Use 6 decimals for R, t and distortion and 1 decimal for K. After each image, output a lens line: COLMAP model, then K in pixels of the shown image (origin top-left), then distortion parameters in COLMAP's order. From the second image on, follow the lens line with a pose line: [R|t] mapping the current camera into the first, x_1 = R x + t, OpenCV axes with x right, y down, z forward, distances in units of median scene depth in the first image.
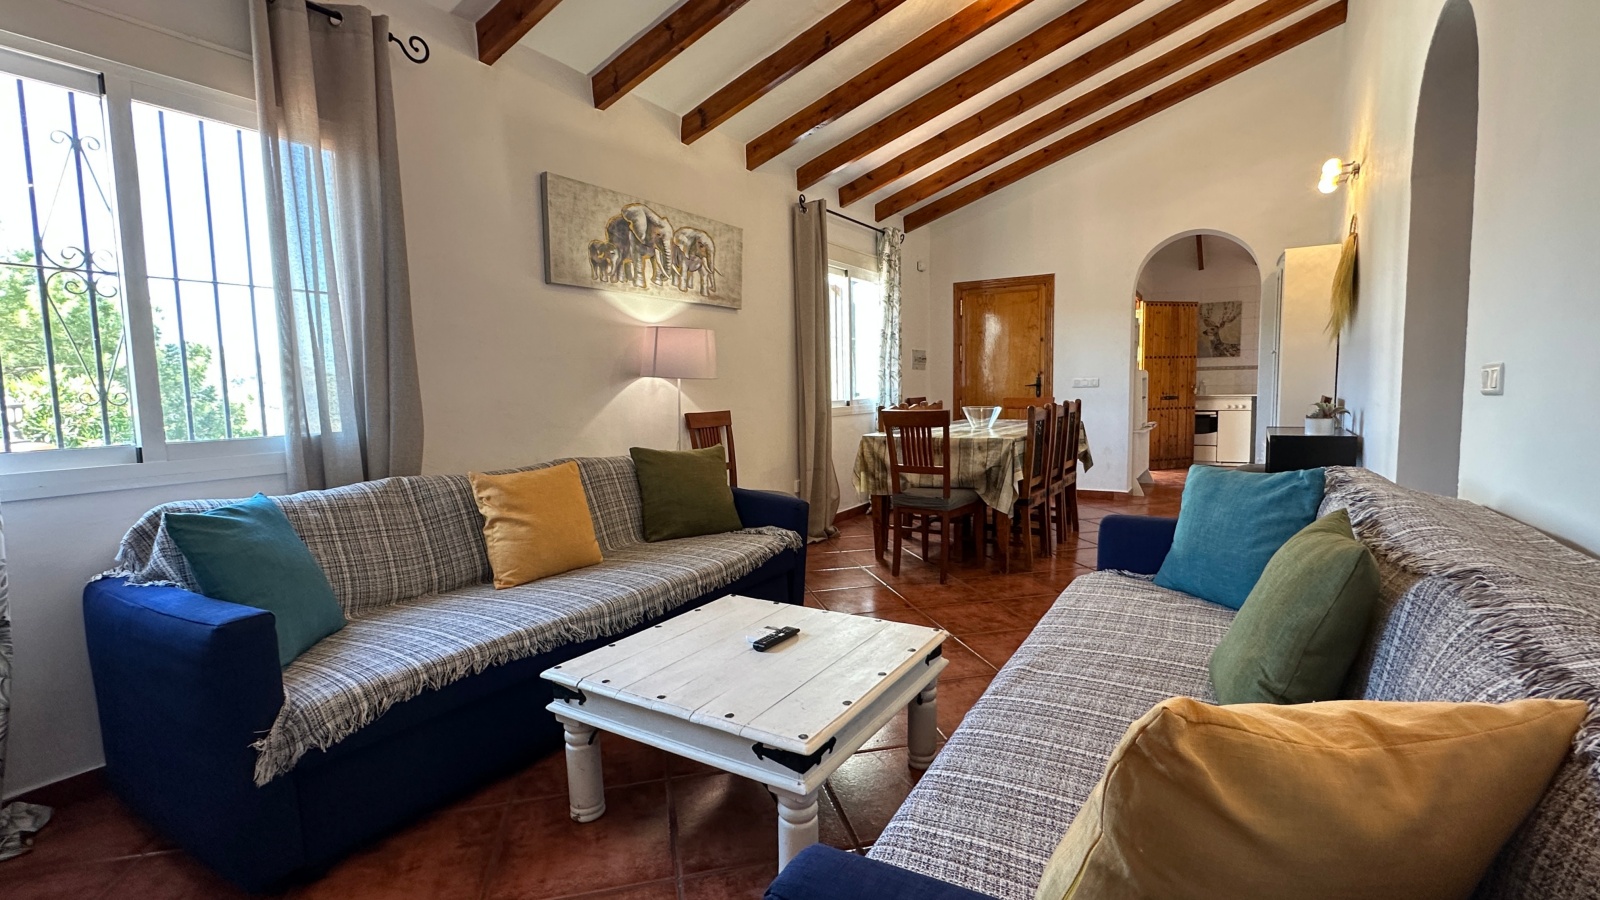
lens RADIAL K [[673.5, 0, 806.4], [0, 673.5, 437.8], [0, 0, 1]] dist [-0.001026, 0.000009]
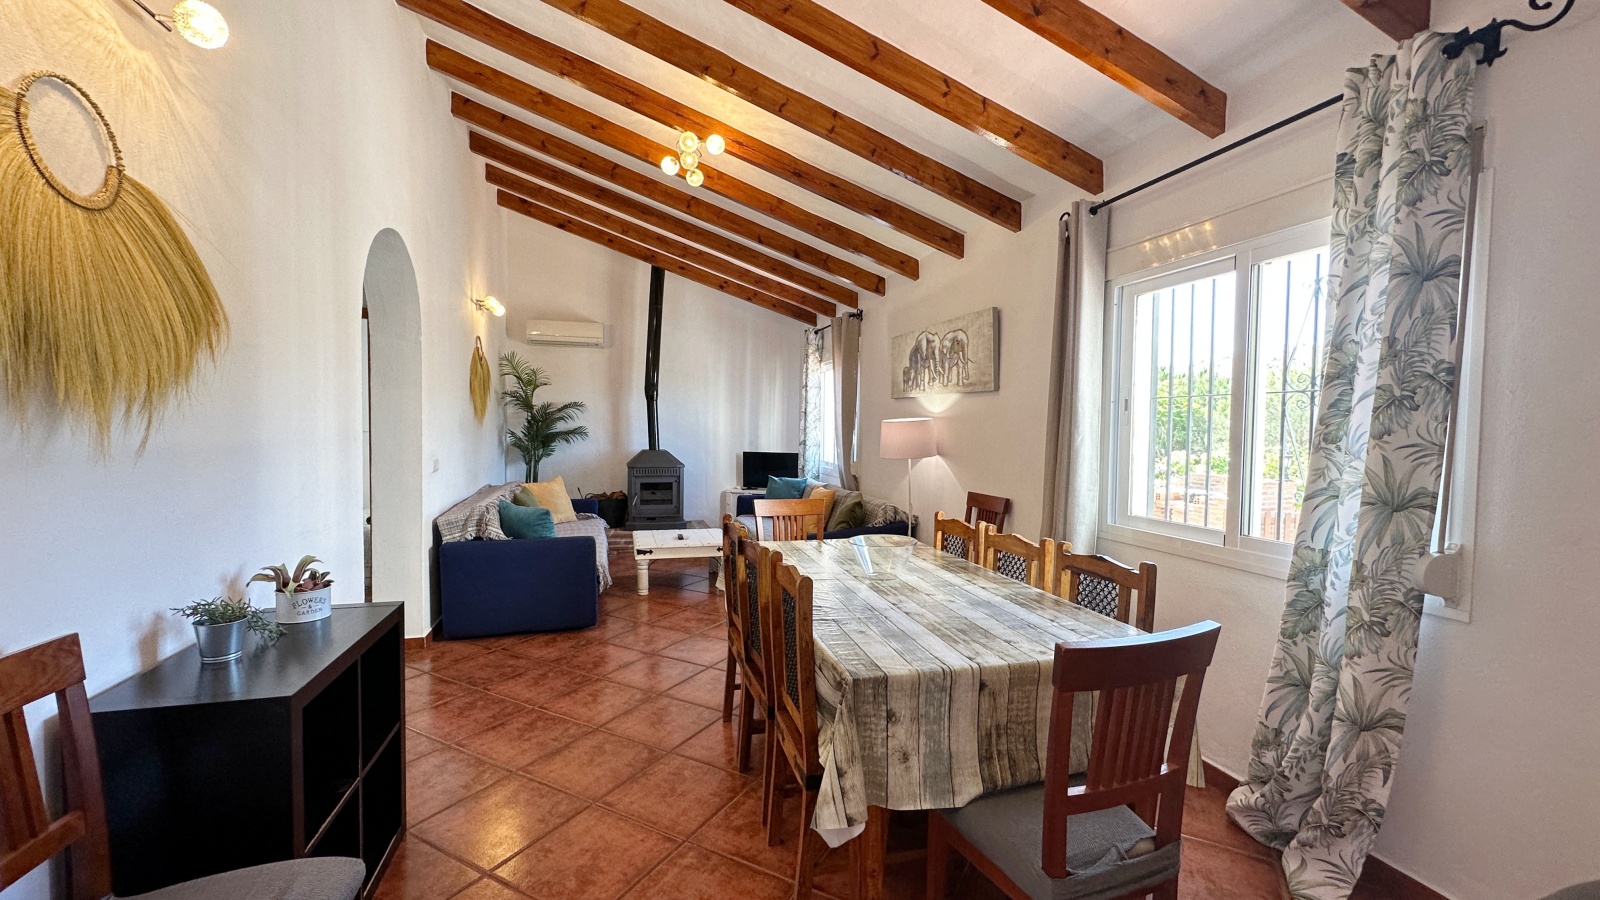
lens RADIAL K [[673.5, 0, 806.4], [0, 673.5, 437.8], [0, 0, 1]] dist [-0.001026, 0.000009]
pose [[-0.647896, 0.005944, -0.761706, 0.945435], [-0.085252, 0.993121, 0.080263, -0.211275], [0.756943, 0.116939, -0.642933, 1.678315]]
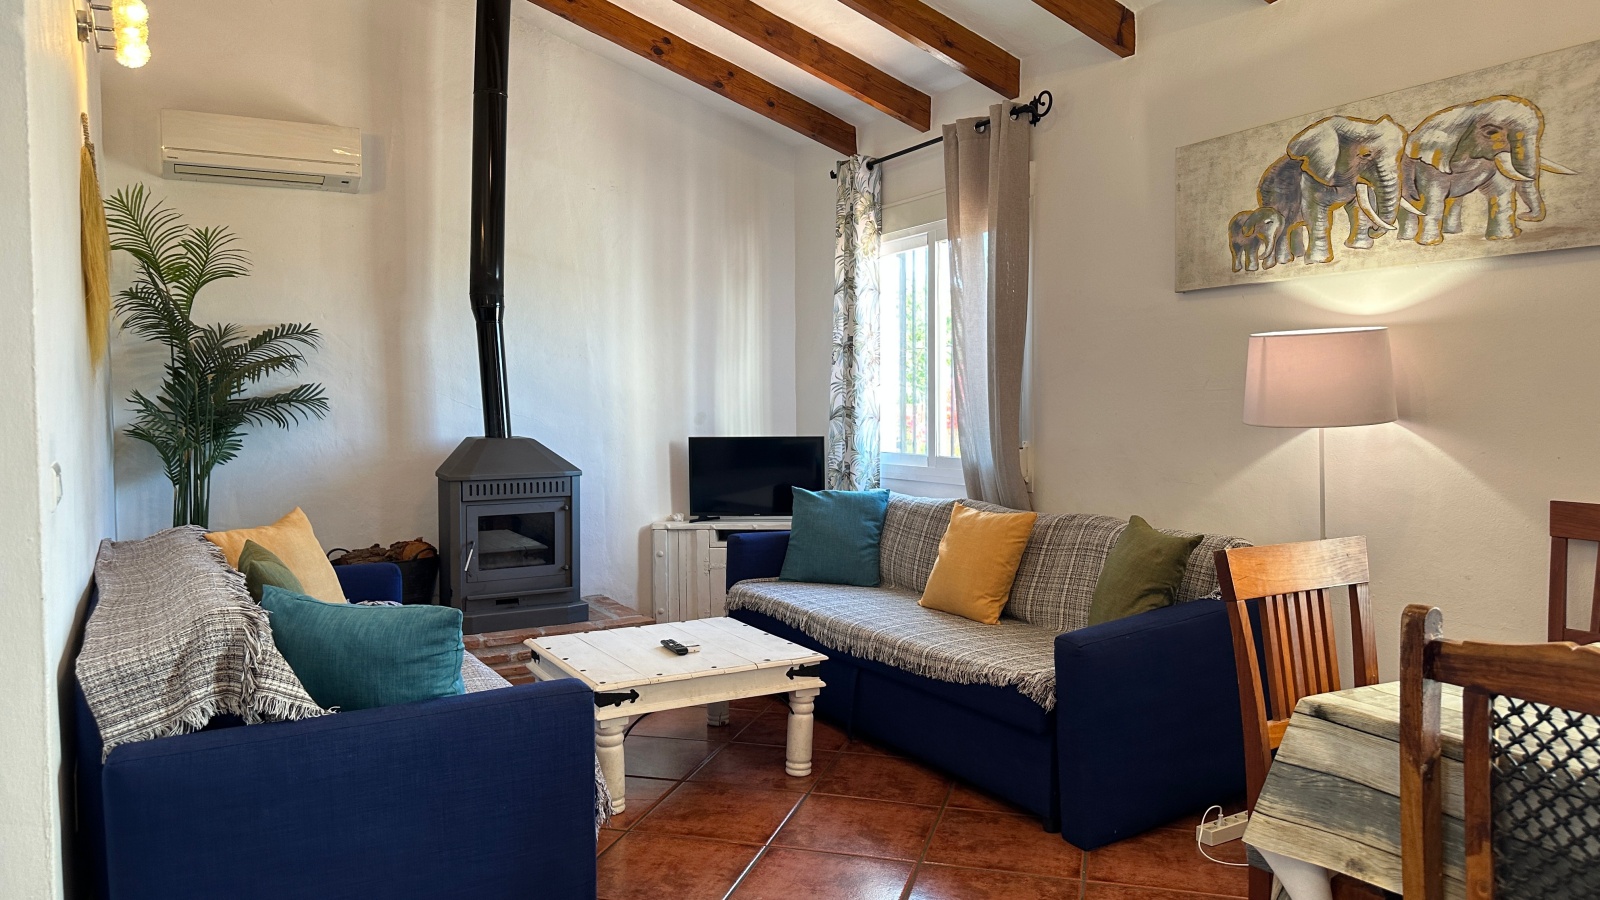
lens RADIAL K [[1138.1, 0, 800.0], [0, 1138.1, 450.0], [0, 0, 1]] dist [0.059743, -0.066934]
pose [[-0.460222, 0.038012, -0.886990, 0.813584], [-0.077419, 0.993559, 0.082749, -0.108233], [0.884422, 0.106753, -0.454314, 1.039793]]
